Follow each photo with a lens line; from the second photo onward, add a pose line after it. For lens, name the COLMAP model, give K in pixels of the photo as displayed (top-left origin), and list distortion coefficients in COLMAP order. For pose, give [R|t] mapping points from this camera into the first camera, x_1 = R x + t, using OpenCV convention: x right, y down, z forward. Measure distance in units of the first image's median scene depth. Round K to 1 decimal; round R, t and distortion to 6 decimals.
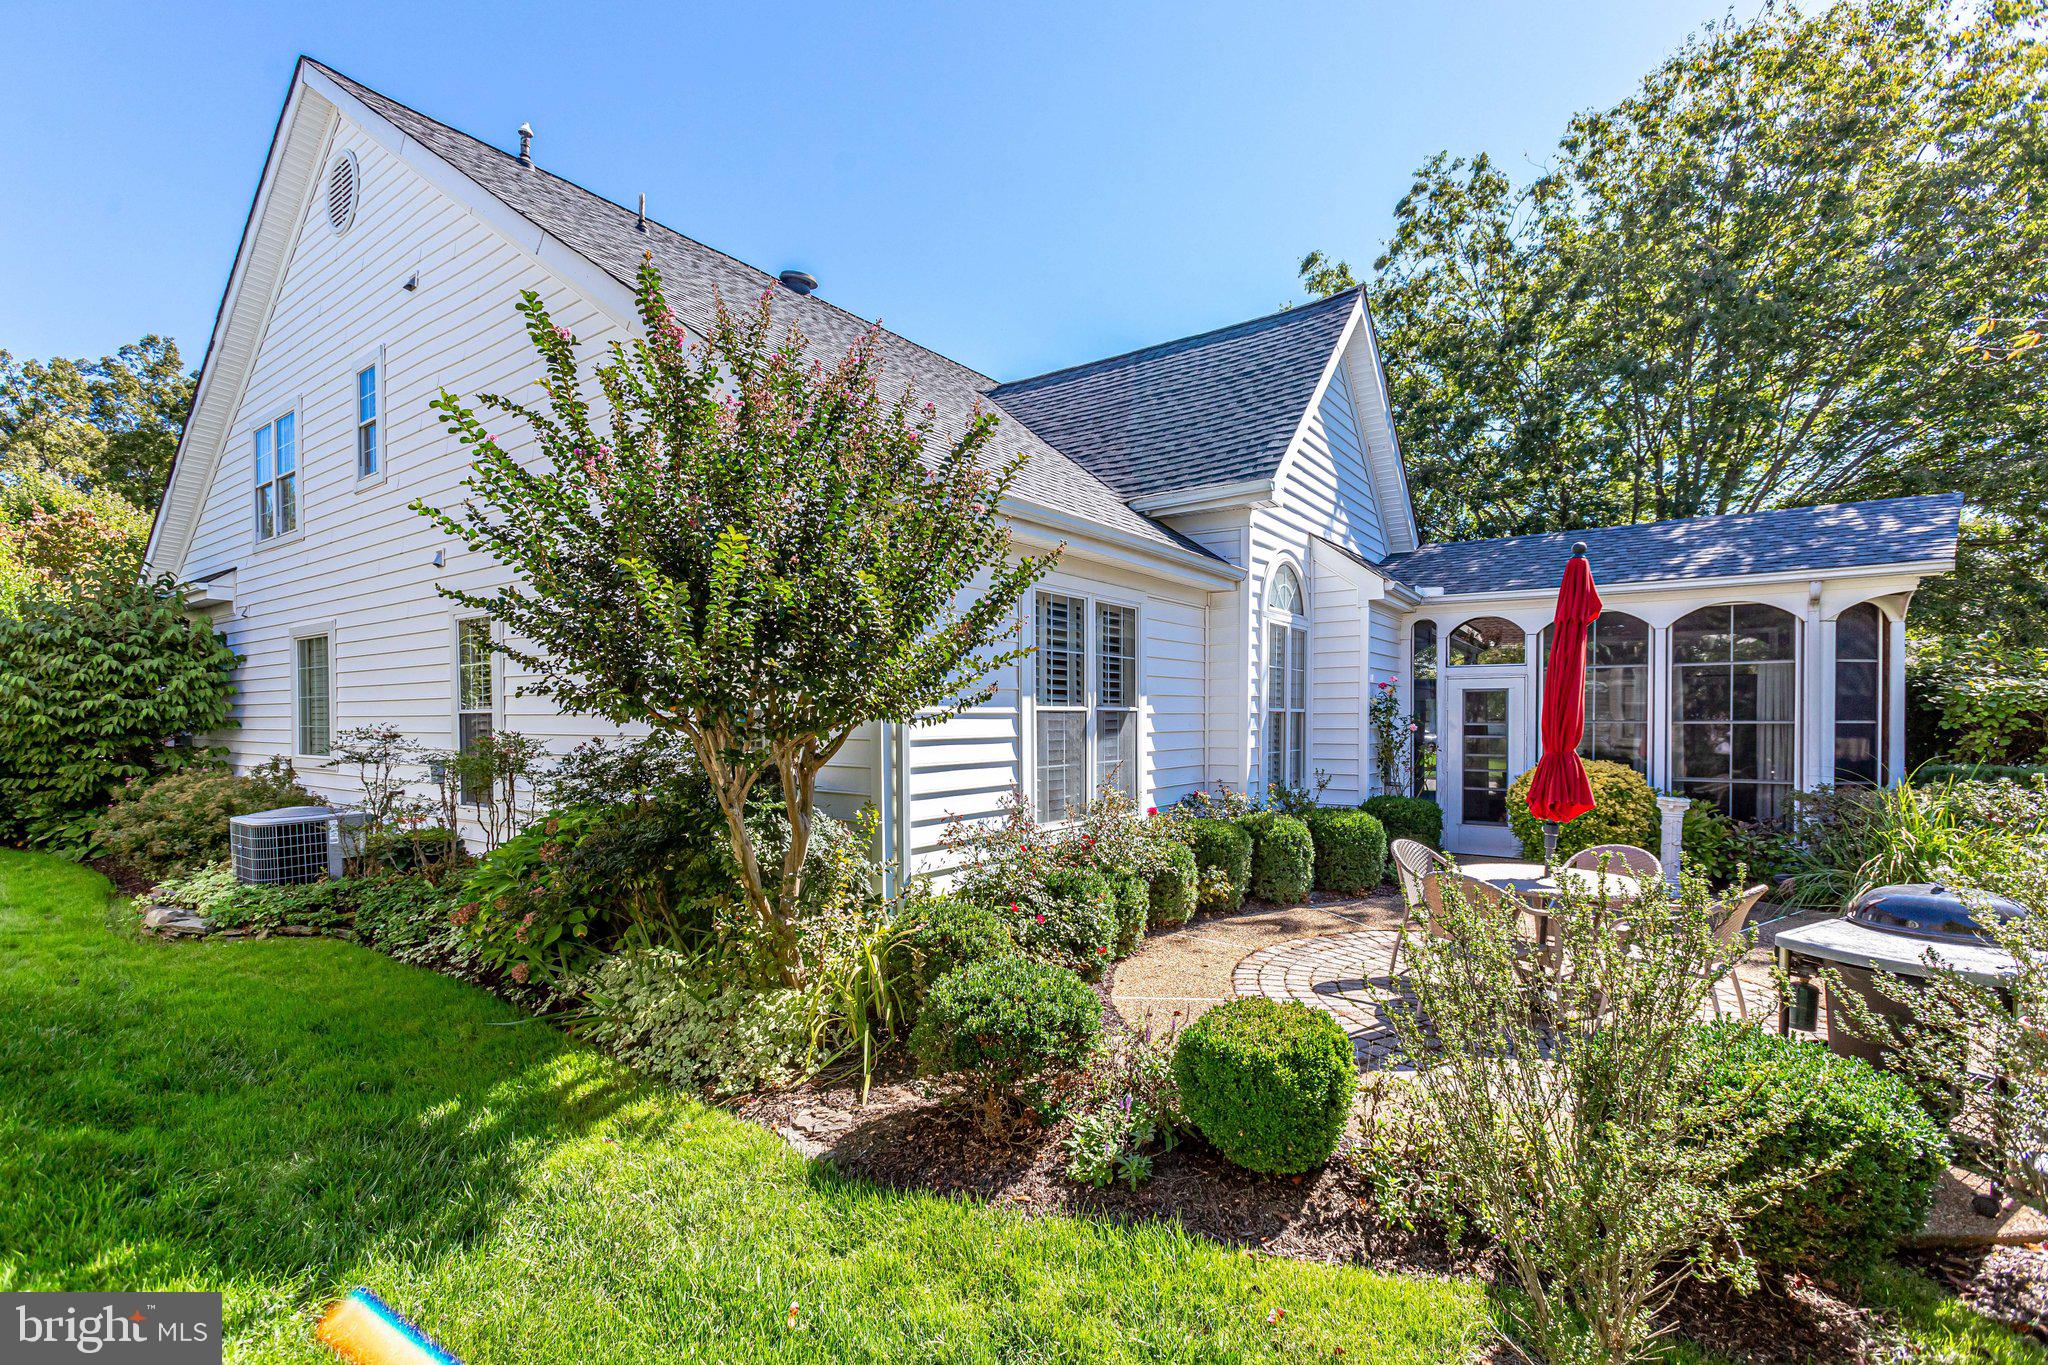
lens RADIAL K [[894.7, 0, 1028.8], [0, 894.7, 714.9], [0, 0, 1]] dist [0.002659, -0.000188]
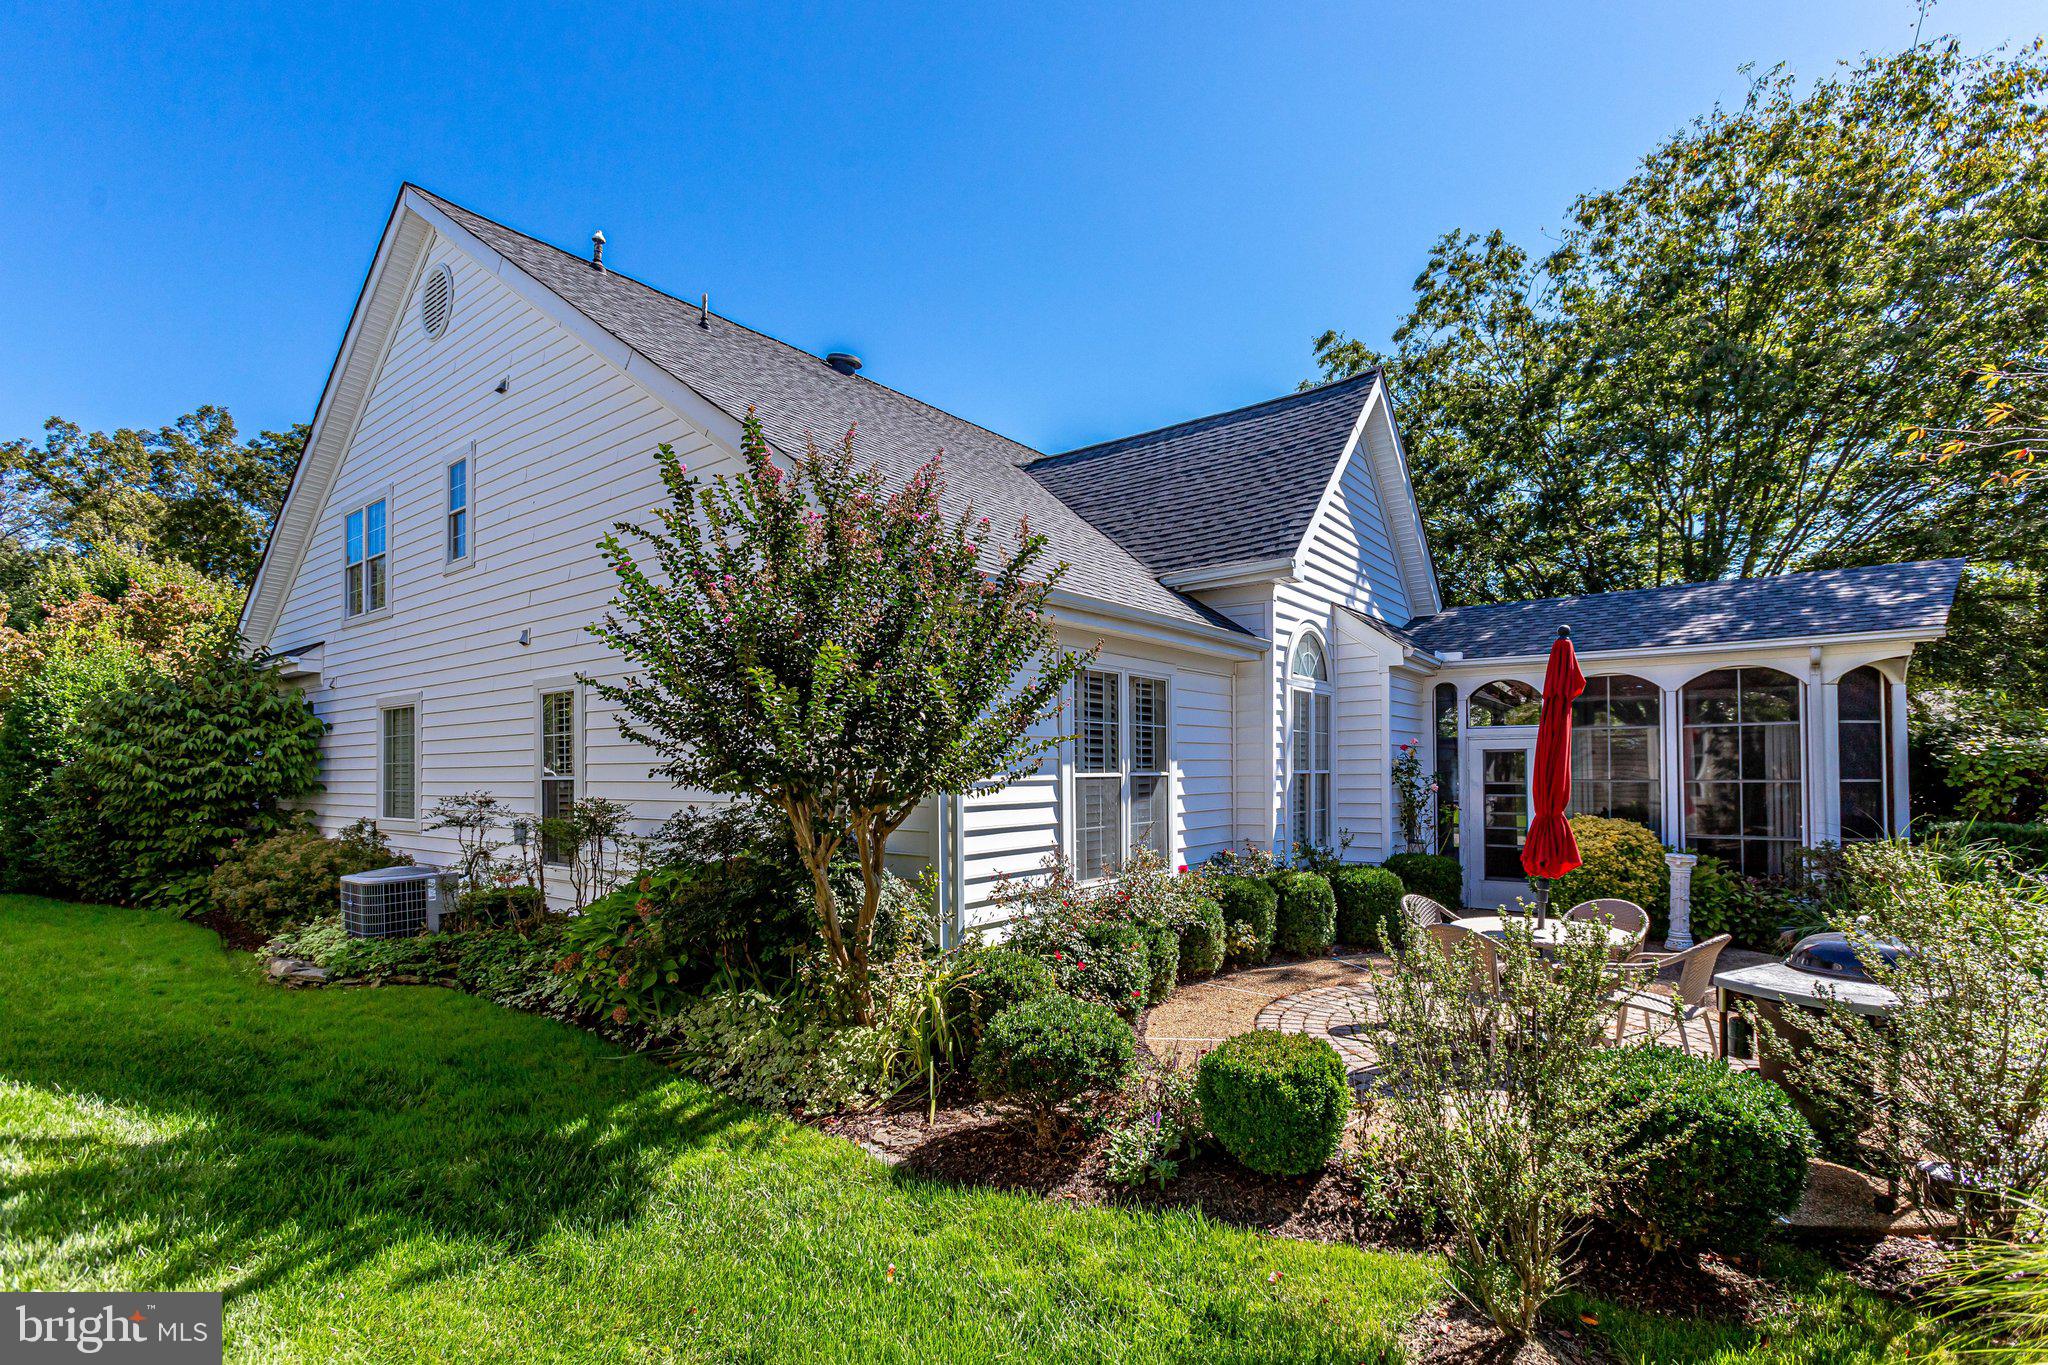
lens RADIAL K [[941.9, 0, 1050.6], [0, 941.9, 731.9], [0, 0, 1]] dist [-0.001979, 0.001234]
pose [[0.999944, -0.003843, -0.009810, -0.009587], [0.003493, 0.999366, -0.035435, -0.018859], [0.009940, 0.035399, 0.999324, -0.149194]]
